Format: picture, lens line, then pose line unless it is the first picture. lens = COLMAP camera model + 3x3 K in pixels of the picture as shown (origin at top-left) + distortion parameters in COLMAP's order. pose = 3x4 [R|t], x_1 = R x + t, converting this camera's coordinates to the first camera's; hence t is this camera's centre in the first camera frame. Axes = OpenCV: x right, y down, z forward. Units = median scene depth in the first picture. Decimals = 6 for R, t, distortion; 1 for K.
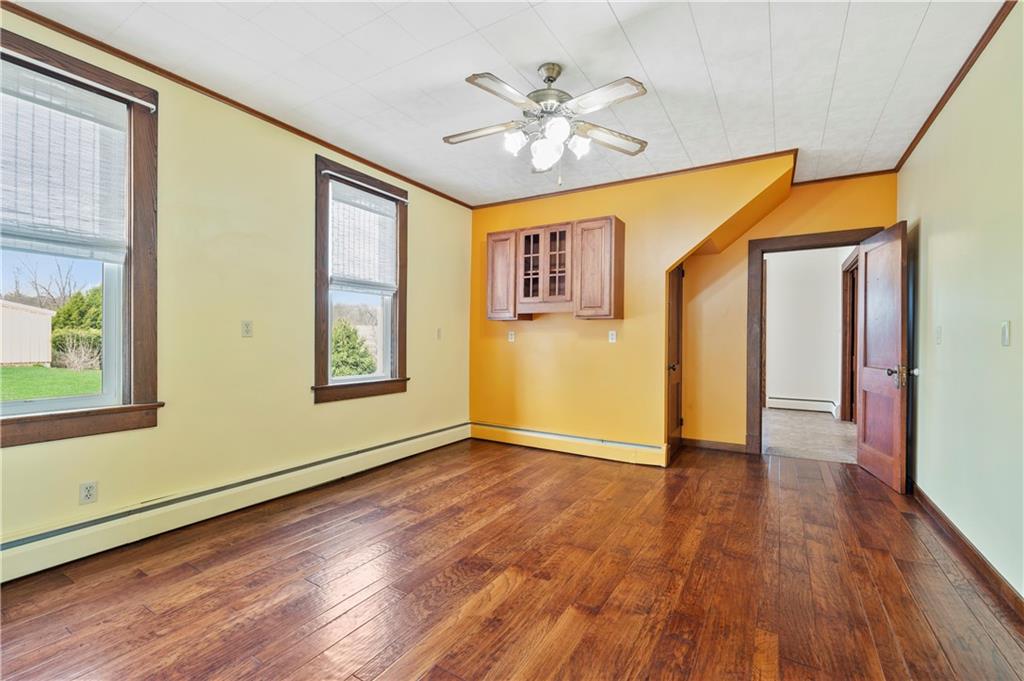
lens RADIAL K [[432.9, 0, 518.0], [0, 432.9, 340.9], [0, 0, 1]] dist [0.009340, -0.000171]
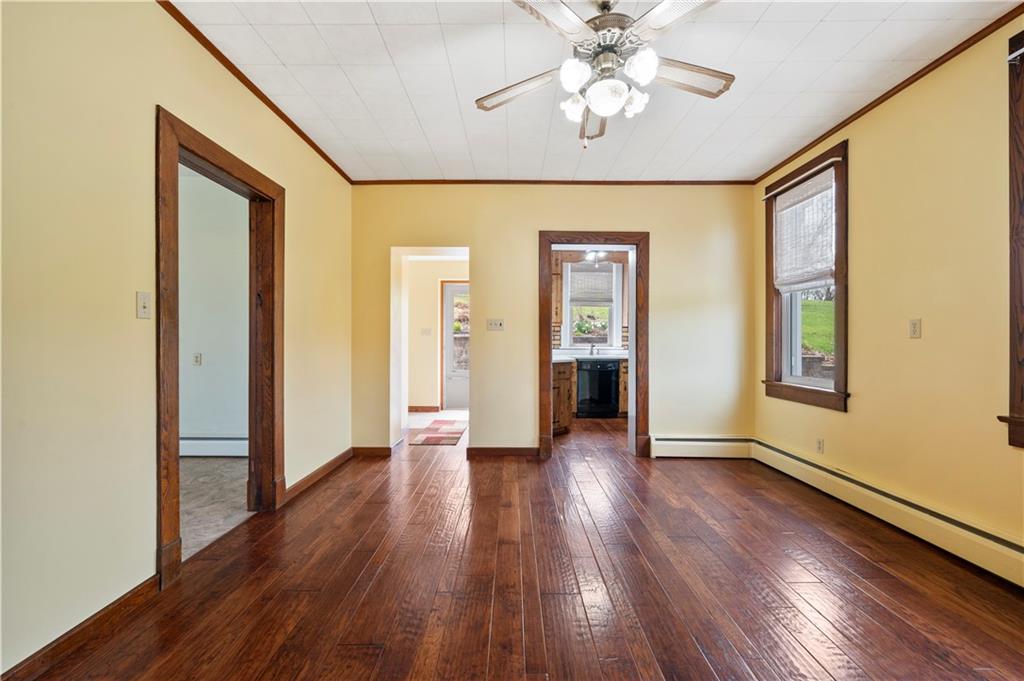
lens RADIAL K [[432.9, 0, 515.0], [0, 432.9, 343.3], [0, 0, 1]] dist [0.009340, -0.000171]
pose [[-0.853300, -0.004922, -0.521397, 0.545220], [-0.007129, 0.999972, 0.002228, 0.005713], [0.521372, 0.005618, -0.853311, 1.405699]]
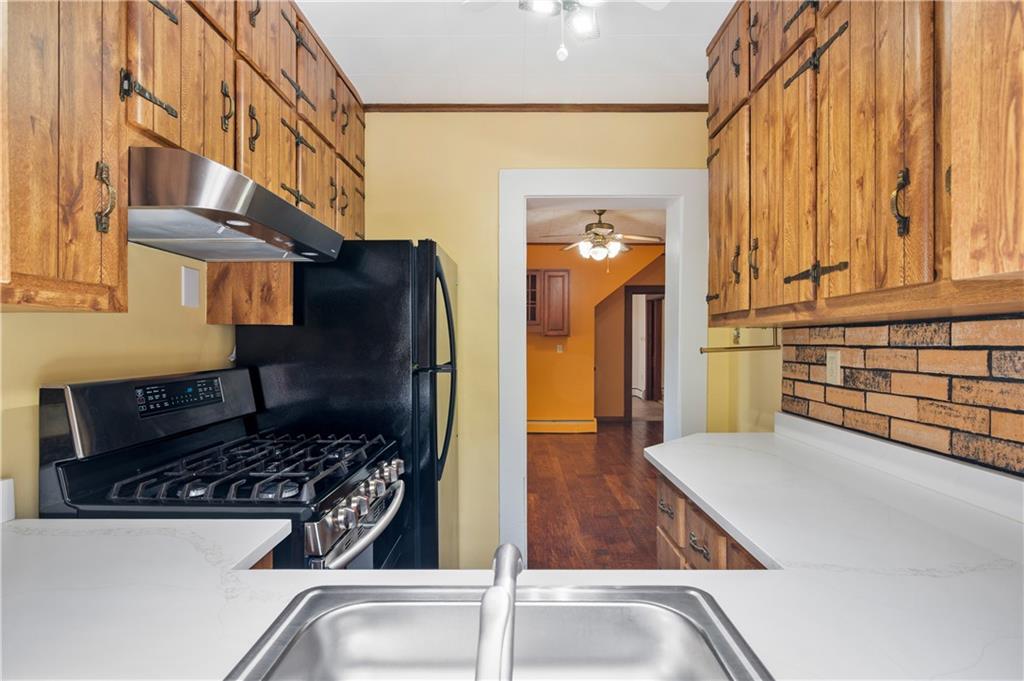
lens RADIAL K [[505.4, 0, 514.9], [0, 505.4, 341.5], [0, 0, 1]] dist [0.003474, 0.000569]
pose [[0.860785, -0.007889, 0.508907, -1.168389], [0.006051, 0.999968, 0.005266, -0.066928], [-0.508932, -0.001454, 0.860805, -0.576240]]
